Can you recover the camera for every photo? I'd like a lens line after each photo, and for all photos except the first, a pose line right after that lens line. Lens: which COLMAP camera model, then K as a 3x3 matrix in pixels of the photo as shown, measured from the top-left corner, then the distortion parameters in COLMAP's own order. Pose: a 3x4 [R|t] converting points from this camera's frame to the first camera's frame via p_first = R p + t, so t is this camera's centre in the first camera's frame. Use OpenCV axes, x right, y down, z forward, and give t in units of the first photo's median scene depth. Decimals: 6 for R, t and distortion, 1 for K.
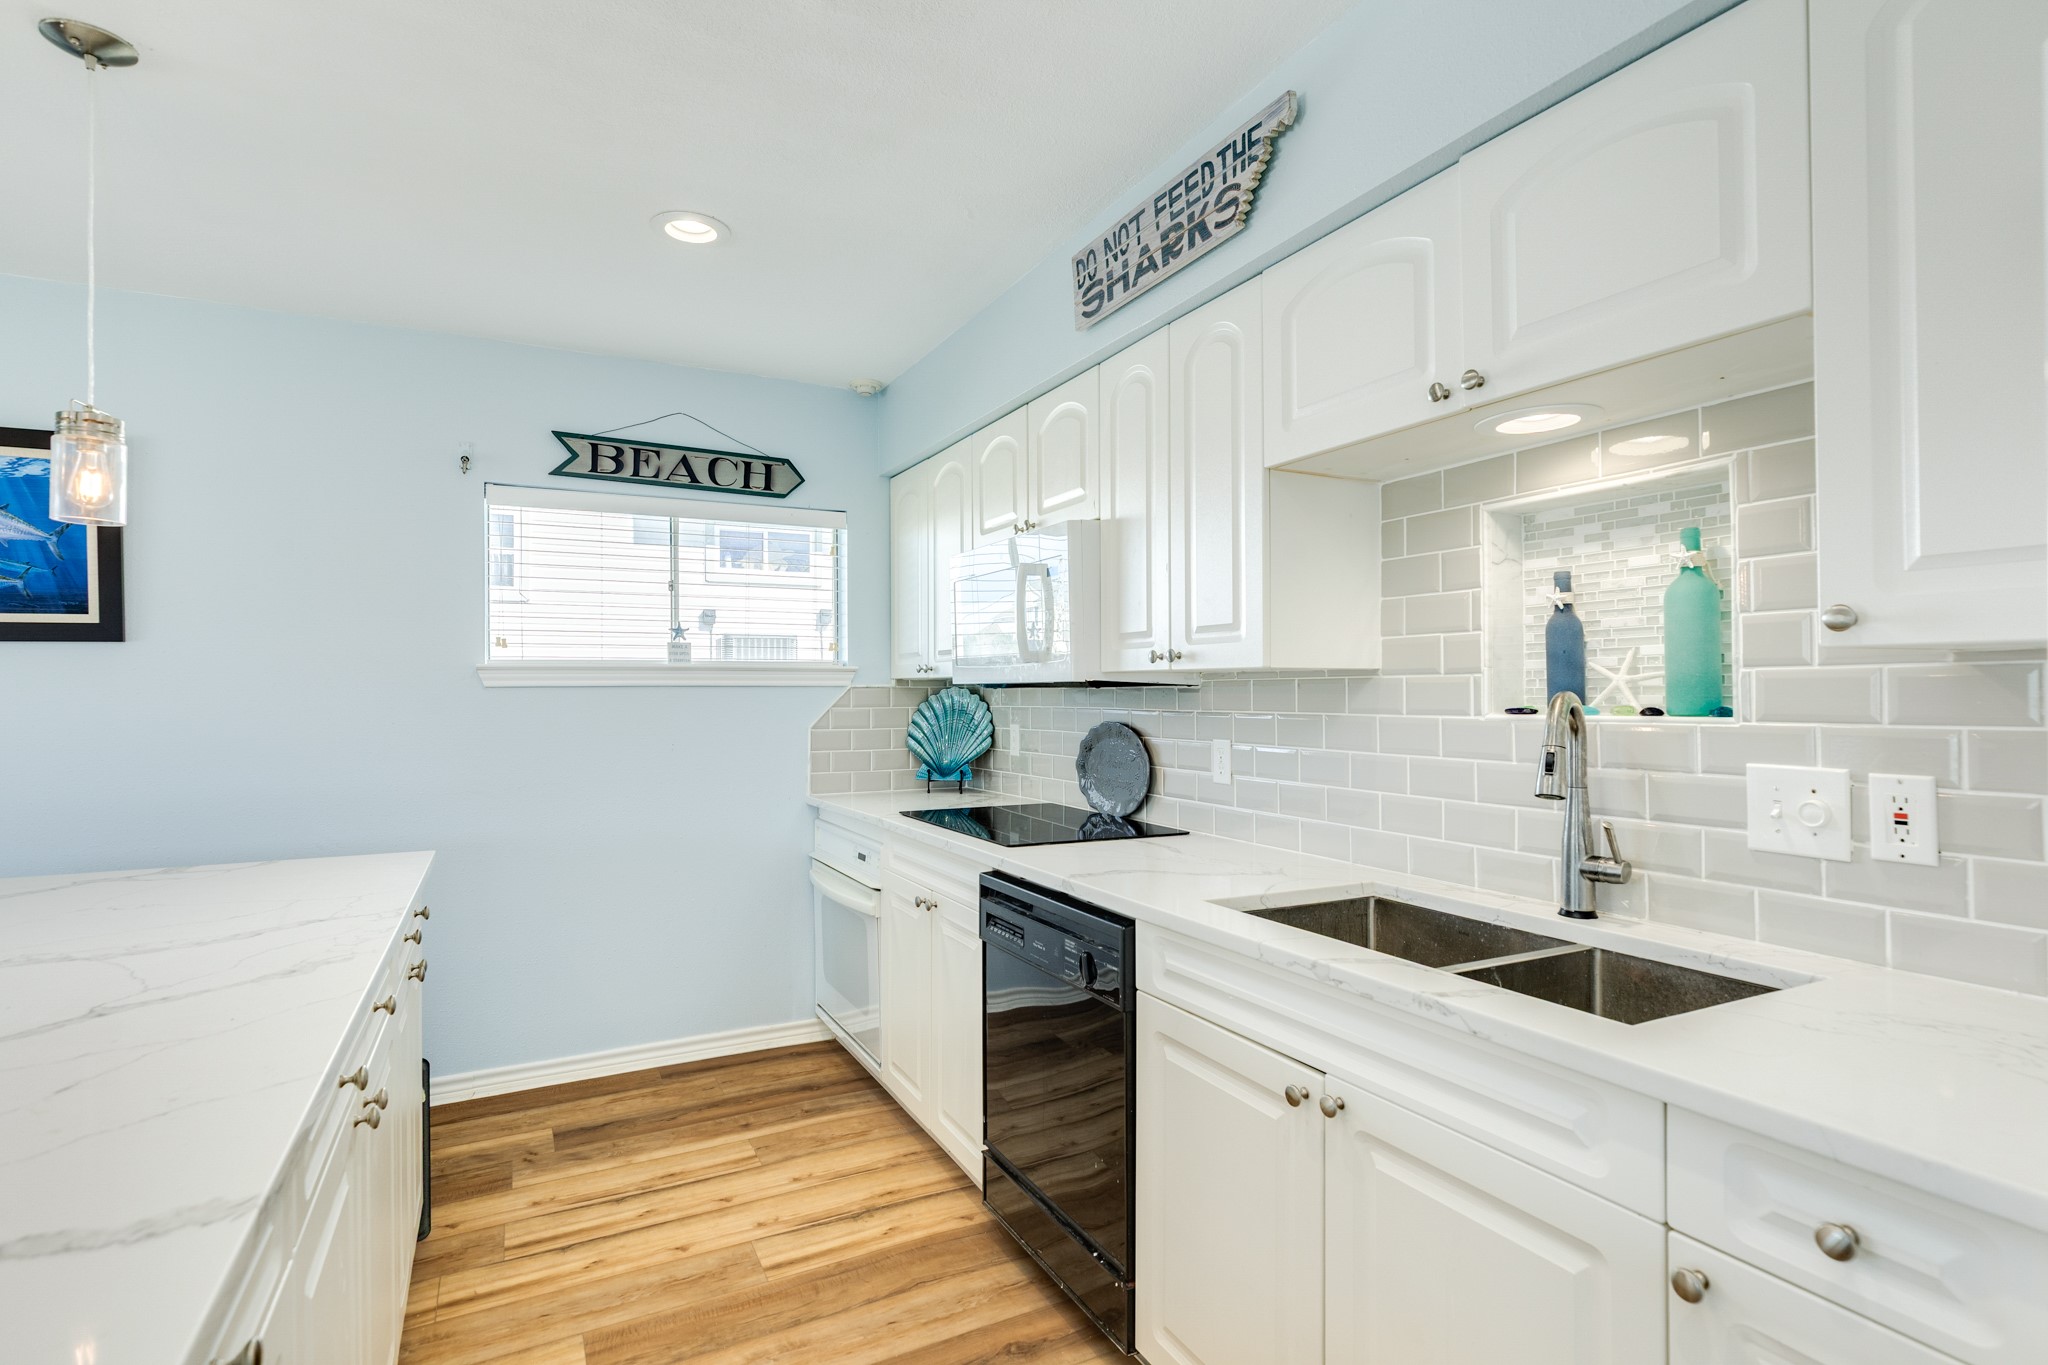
lens RADIAL K [[997.2, 0, 1018.5], [0, 997.2, 683.0], [0, 0, 1]] dist [-0.004700, -0.000666]
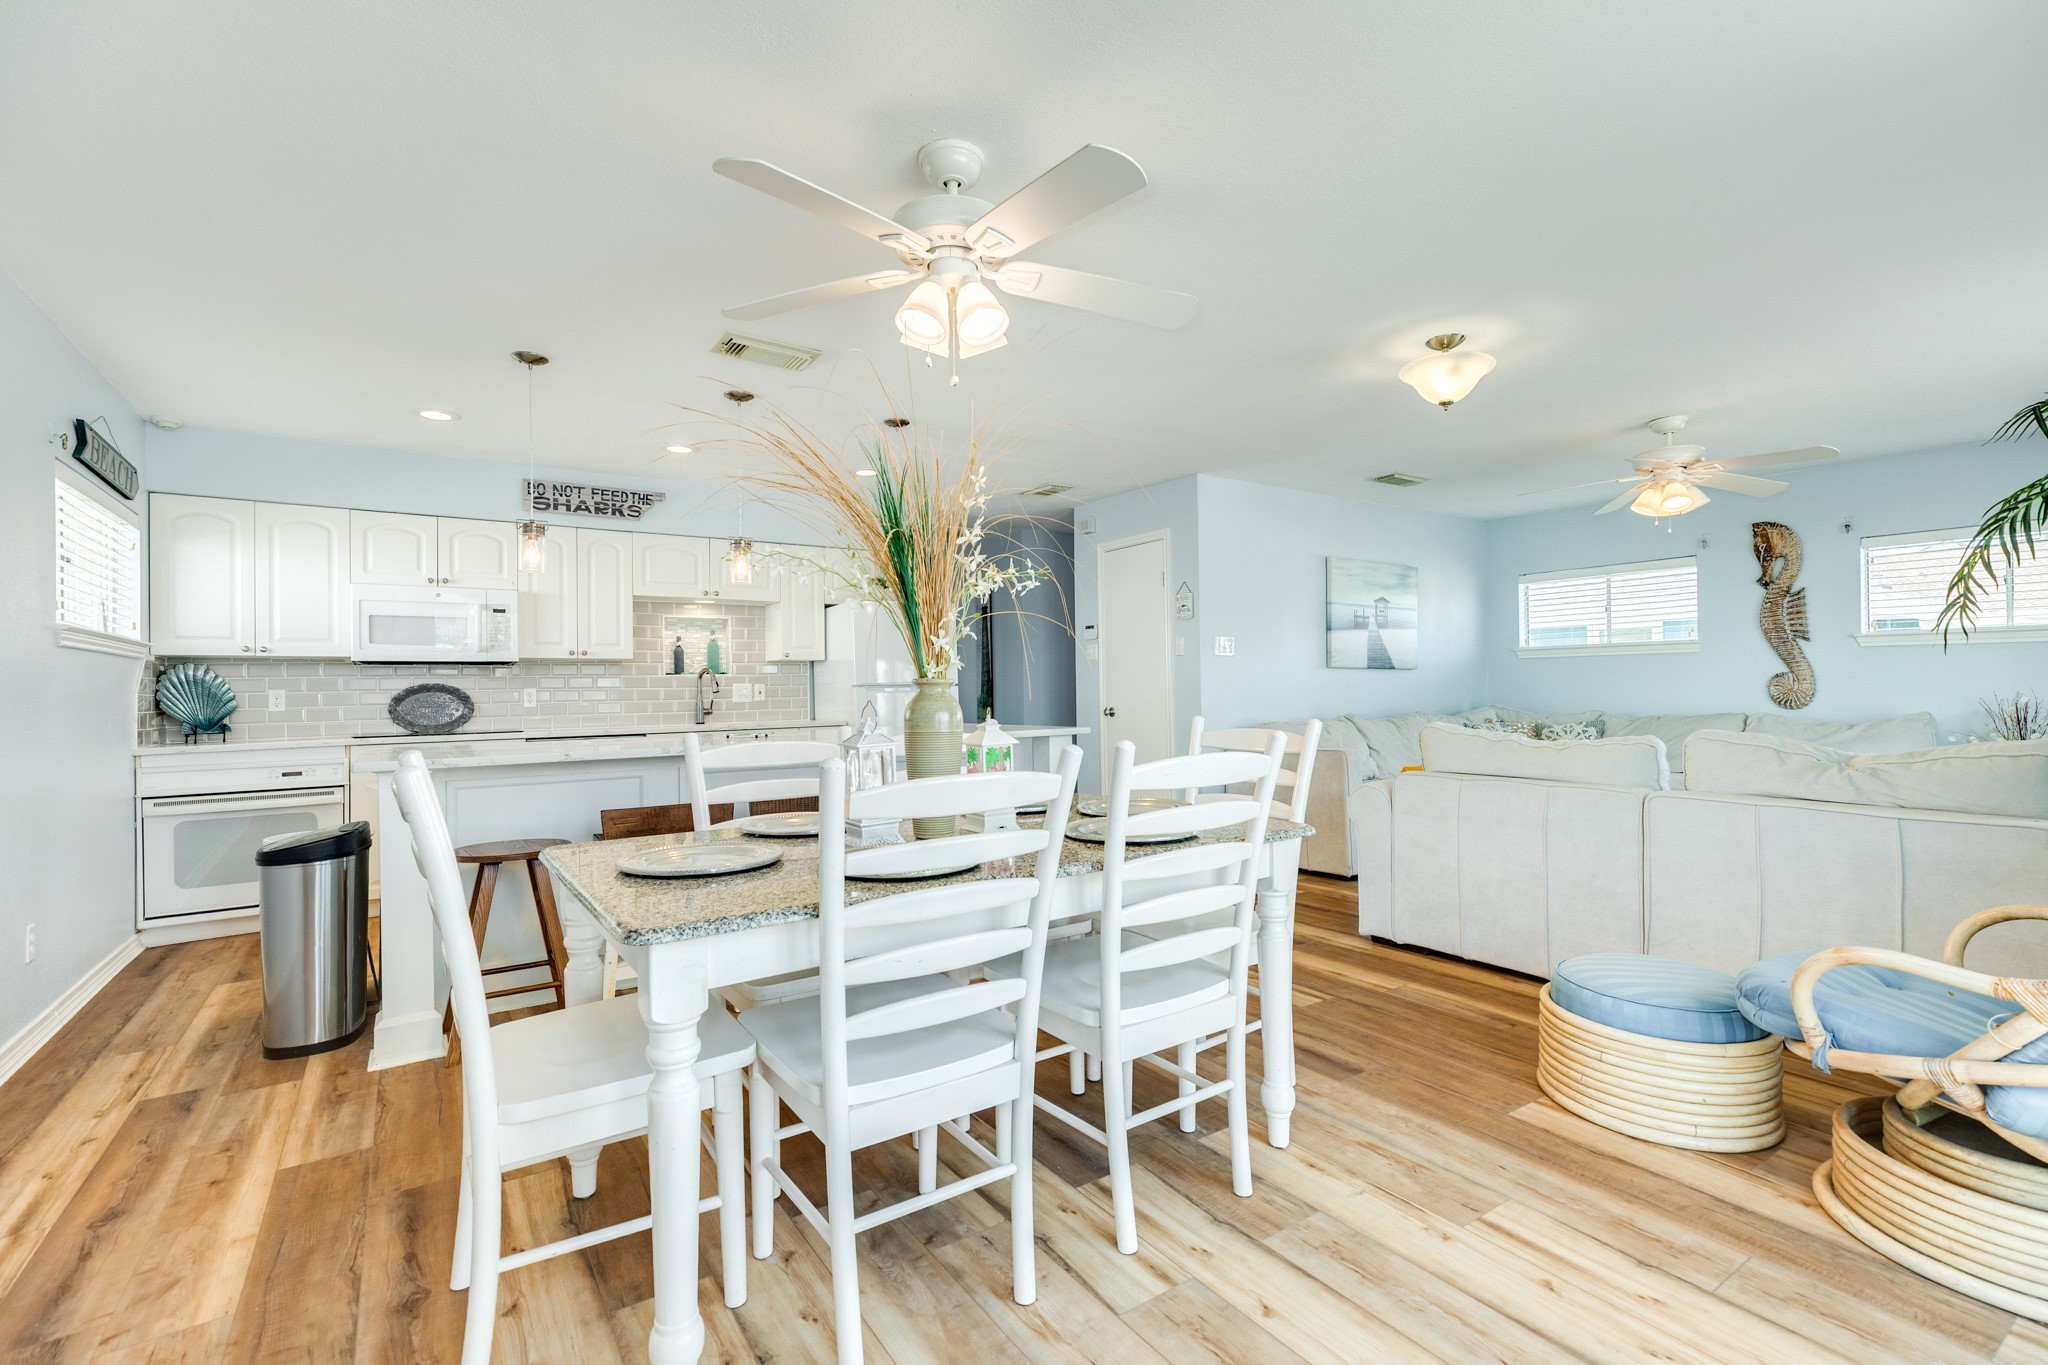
lens RADIAL K [[912.7, 0, 1025.2], [0, 912.7, 679.8], [0, 0, 1]] dist [0.005049, 0.001387]
pose [[-0.123522, 0.020393, 0.992132, -2.430797], [0.009643, 0.999766, -0.019350, 0.104278], [-0.992295, 0.007177, -0.123689, 0.119761]]
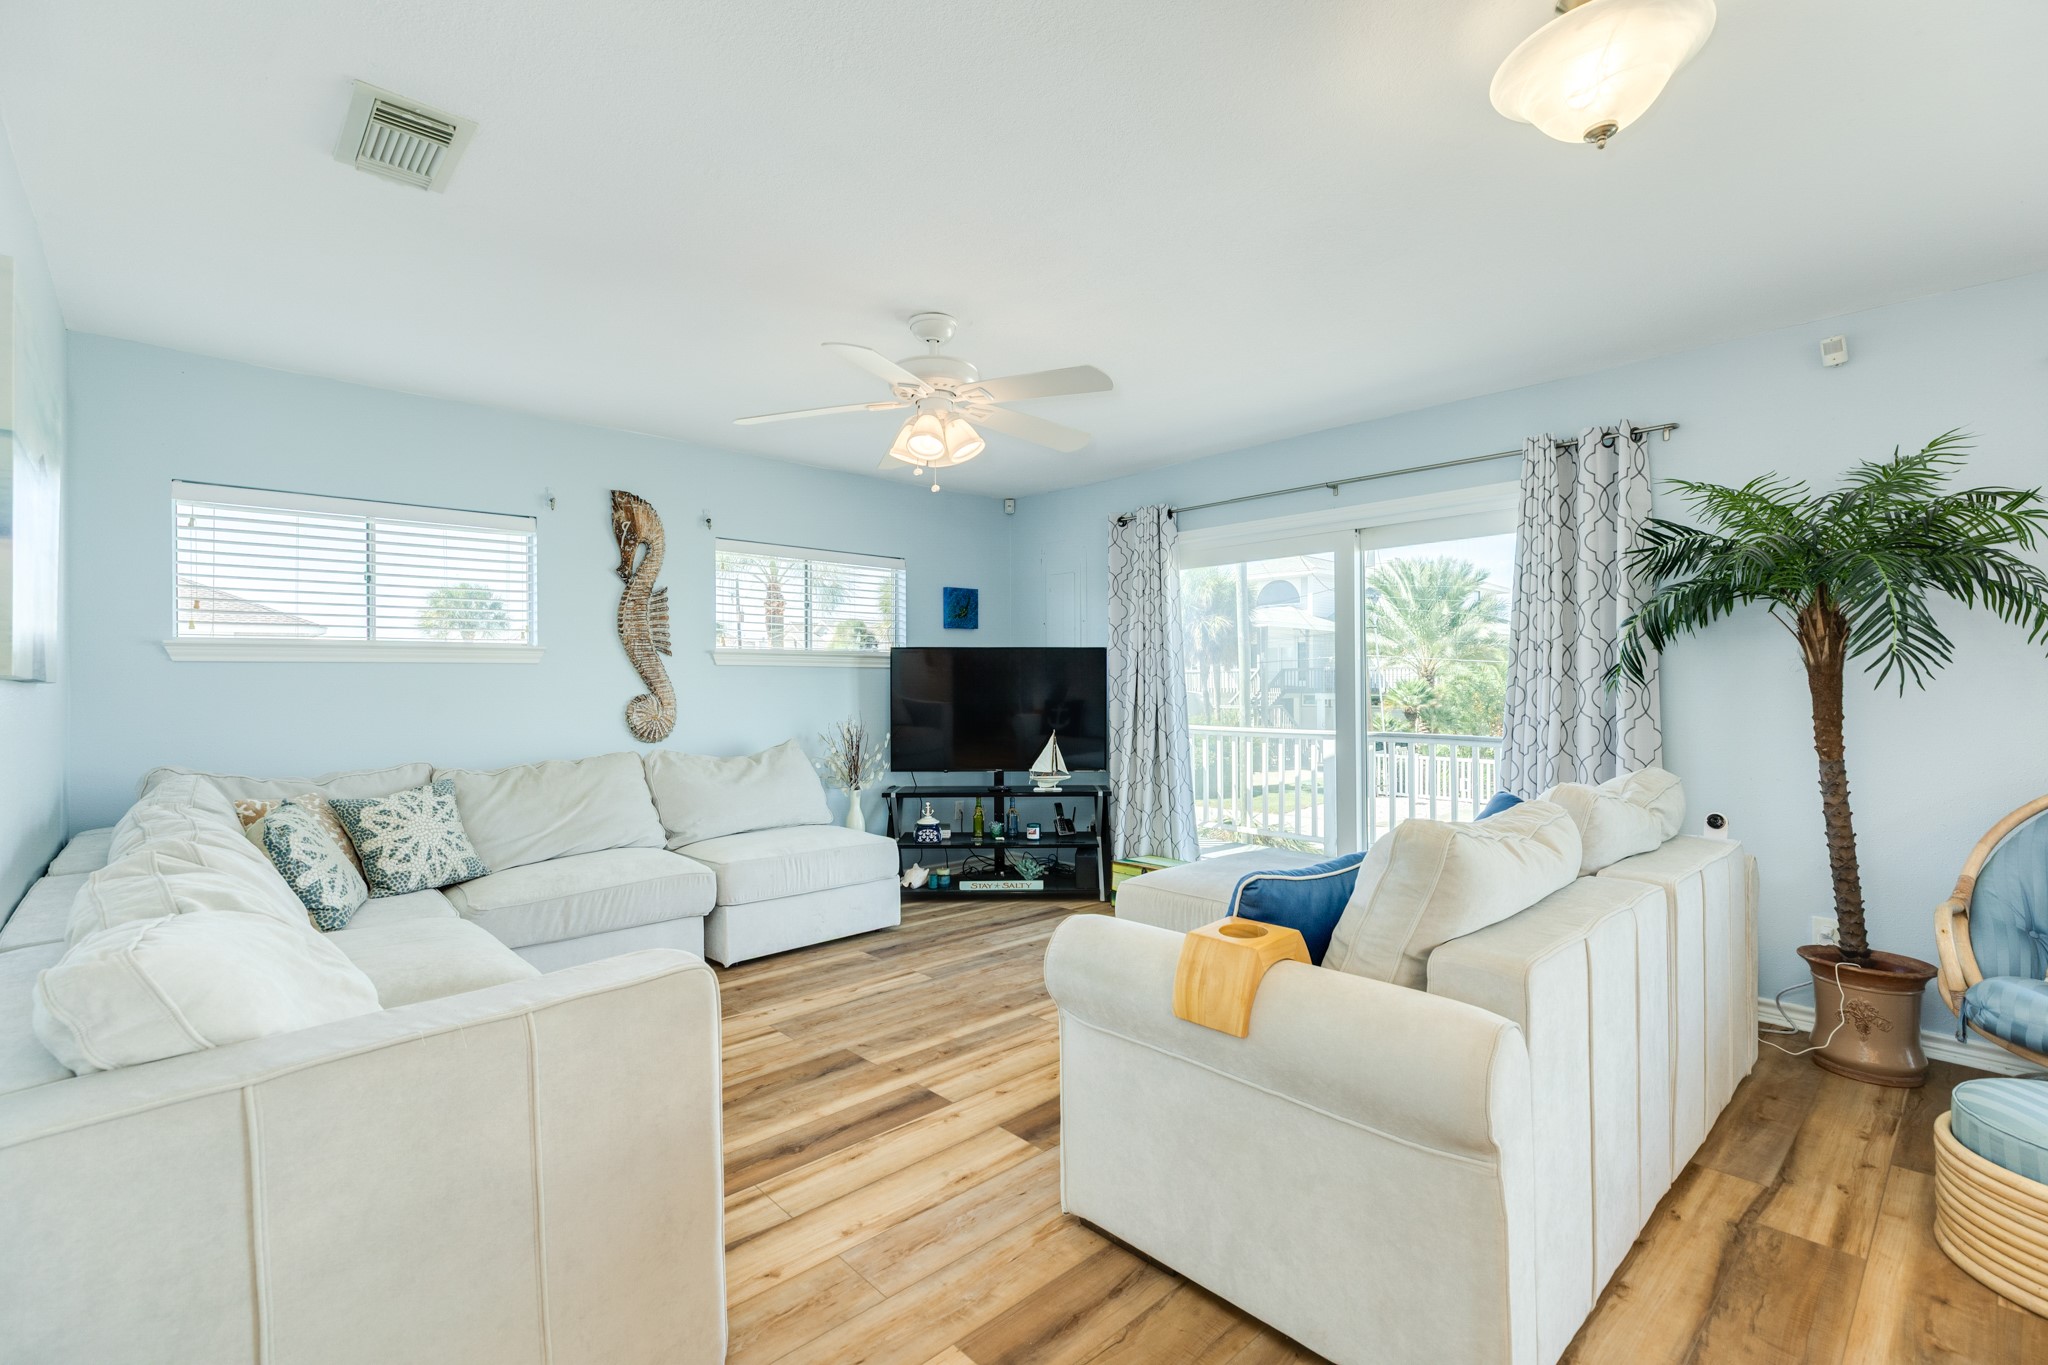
lens RADIAL K [[912.7, 0, 1020.3], [0, 912.7, 680.3], [0, 0, 1]] dist [0.005049, 0.001387]
pose [[-0.961466, 0.012382, -0.274644, -0.289283], [0.013459, 0.999907, -0.002037, 0.034568], [0.274593, -0.005655, -0.961544, -0.223471]]
